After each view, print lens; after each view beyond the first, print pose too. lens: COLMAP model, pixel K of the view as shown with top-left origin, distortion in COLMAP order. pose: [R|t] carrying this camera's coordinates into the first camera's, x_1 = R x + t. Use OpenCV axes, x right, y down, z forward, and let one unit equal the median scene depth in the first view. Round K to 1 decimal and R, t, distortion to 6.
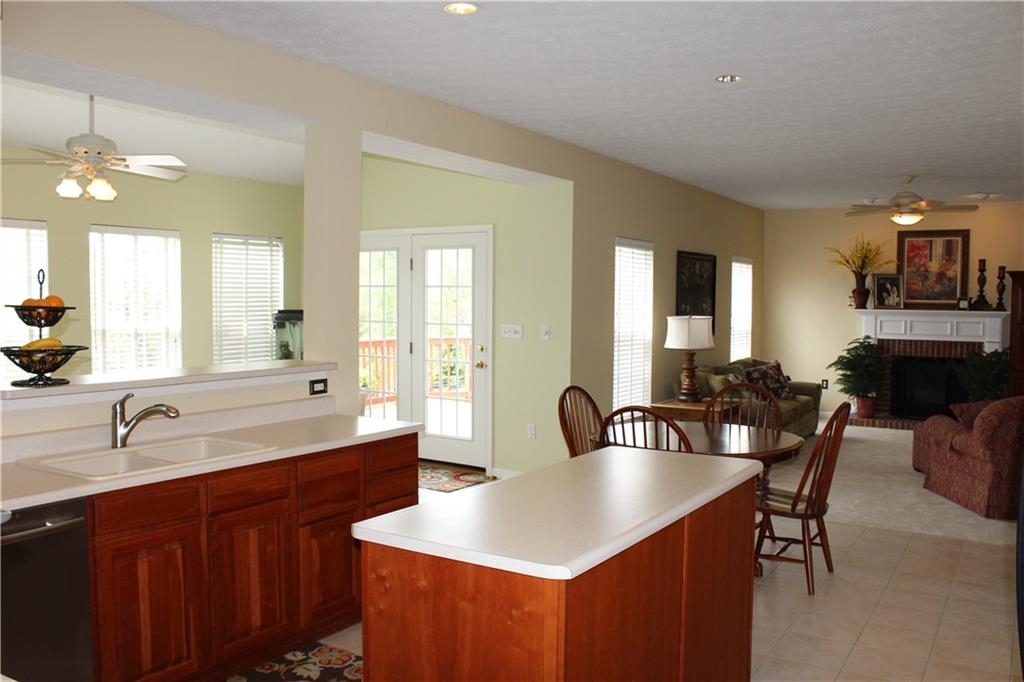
lens RADIAL K [[891.7, 0, 483.6], [0, 891.7, 355.3], [0, 0, 1]] dist [-0.141157, 0.077156]
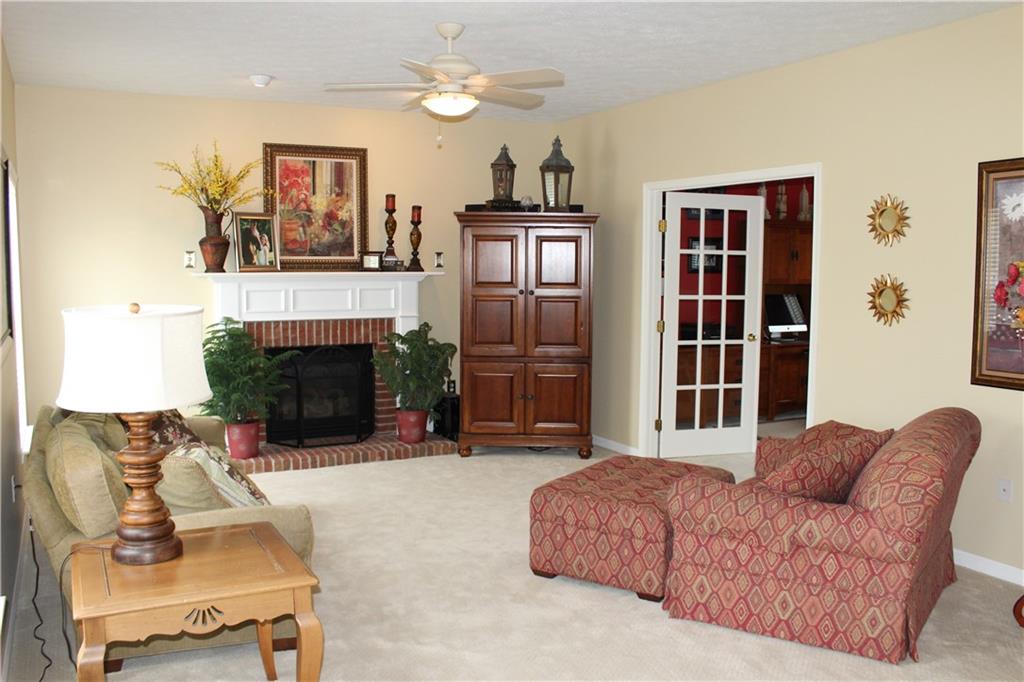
lens RADIAL K [[891.7, 0, 483.6], [0, 891.7, 355.3], [0, 0, 1]] dist [-0.141157, 0.077156]
pose [[0.492330, -0.092203, 0.865511, 0.007431], [0.054088, 0.995693, 0.075304, -0.034251], [-0.868727, 0.009739, 0.495196, 0.579848]]
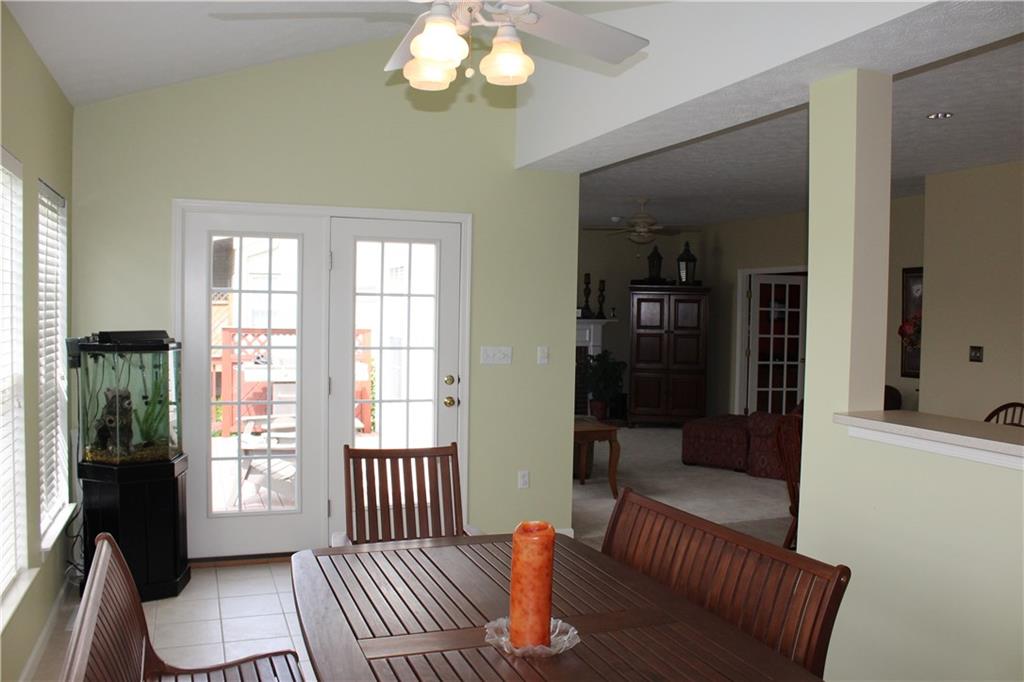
lens RADIAL K [[891.7, 0, 483.6], [0, 891.7, 355.3], [0, 0, 1]] dist [-0.141157, 0.077156]
pose [[0.580128, -0.040296, 0.813528, -0.449882], [0.042270, 0.998919, 0.019336, -0.031485], [-0.813428, 0.023171, 0.581204, 0.418005]]
